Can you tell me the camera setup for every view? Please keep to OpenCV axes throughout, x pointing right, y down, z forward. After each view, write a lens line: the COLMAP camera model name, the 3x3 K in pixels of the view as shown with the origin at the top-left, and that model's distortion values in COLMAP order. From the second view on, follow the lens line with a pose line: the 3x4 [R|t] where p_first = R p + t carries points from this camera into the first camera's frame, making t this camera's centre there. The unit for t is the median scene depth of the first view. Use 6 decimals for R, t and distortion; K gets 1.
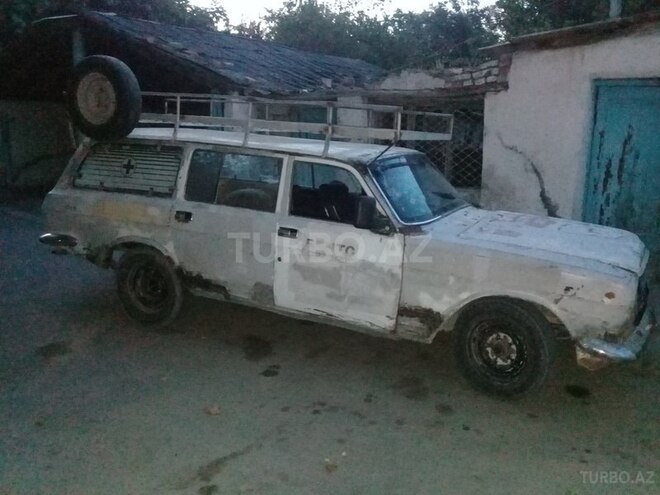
lens RADIAL K [[601.8, 0, 329.1], [0, 601.8, 247.1], [0, 0, 1]] dist [0.008674, 0.000000]
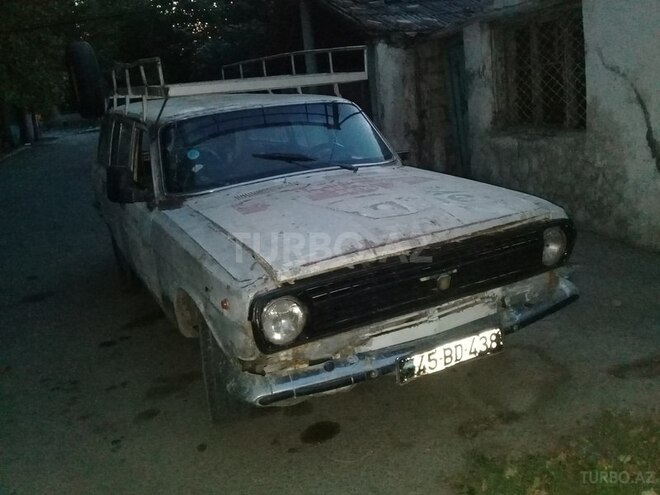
lens RADIAL K [[601.8, 0, 329.7], [0, 601.8, 247.8], [0, 0, 1]] dist [0.008674, 0.000000]
pose [[0.793131, 0.047869, -0.607166, 0.482353], [-0.001518, 0.997059, 0.076625, -0.016656], [0.609049, -0.059852, 0.790871, 0.267673]]
